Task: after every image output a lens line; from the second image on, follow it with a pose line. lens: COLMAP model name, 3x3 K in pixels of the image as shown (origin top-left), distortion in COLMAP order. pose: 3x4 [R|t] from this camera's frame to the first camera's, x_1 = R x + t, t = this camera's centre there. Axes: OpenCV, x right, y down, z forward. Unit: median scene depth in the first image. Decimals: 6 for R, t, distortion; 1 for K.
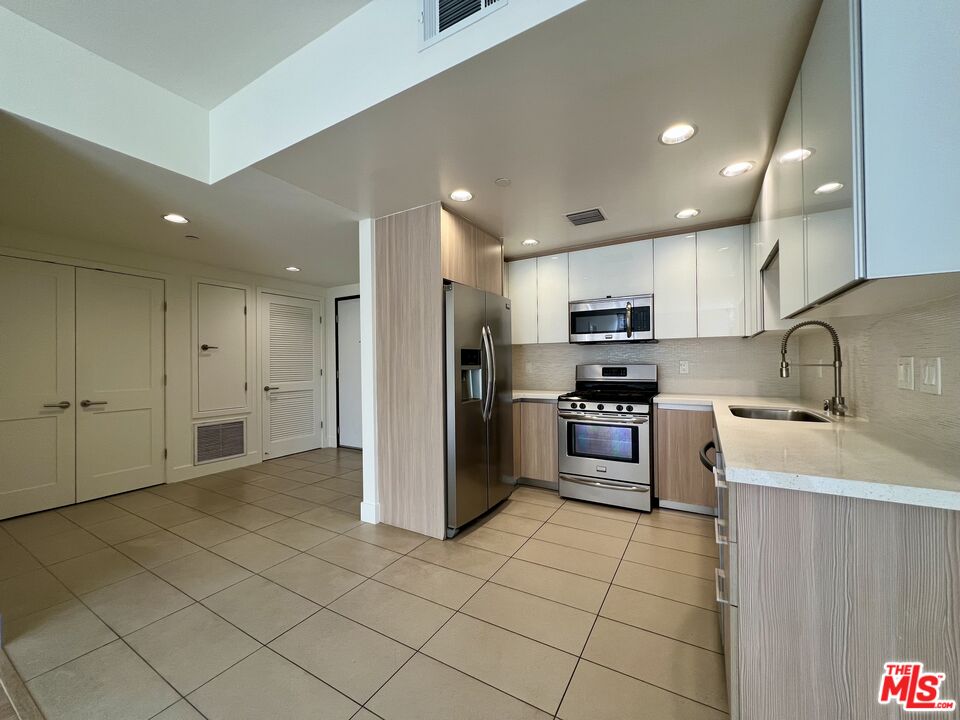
lens RADIAL K [[384.2, 0, 479.5], [0, 384.2, 361.6], [0, 0, 1]] dist [-0.000886, 0.000365]
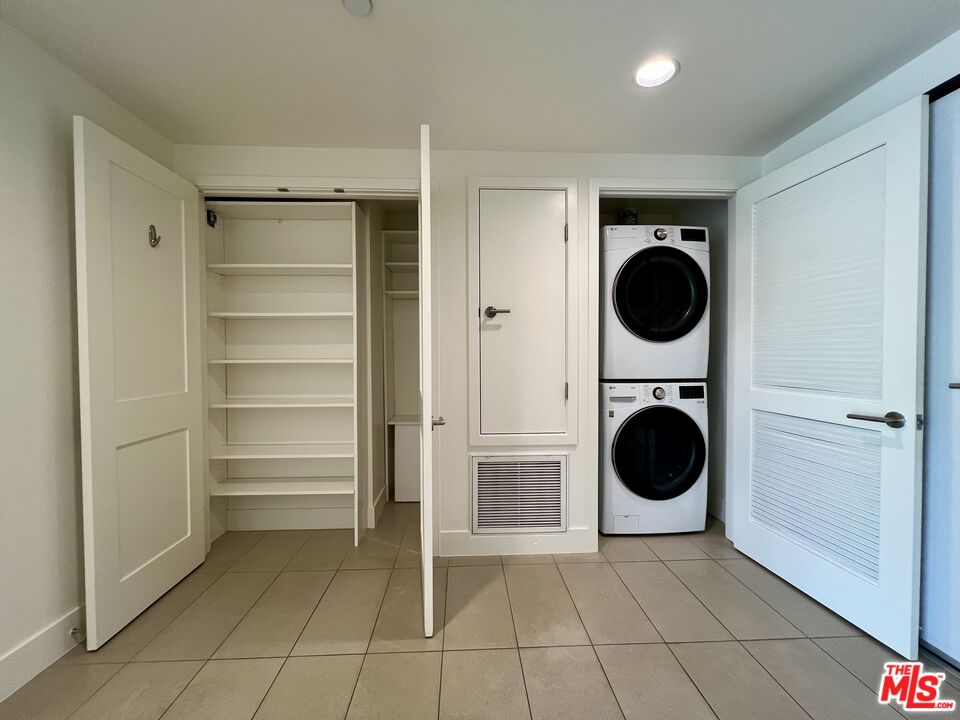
lens RADIAL K [[384.2, 0, 478.1], [0, 384.2, 357.6], [0, 0, 1]] dist [-0.000886, 0.000365]
pose [[0.546784, 0.024889, -0.836904, -0.291612], [-0.001291, 0.999582, 0.028884, 0.009392], [0.837273, -0.014713, 0.546588, 0.709276]]
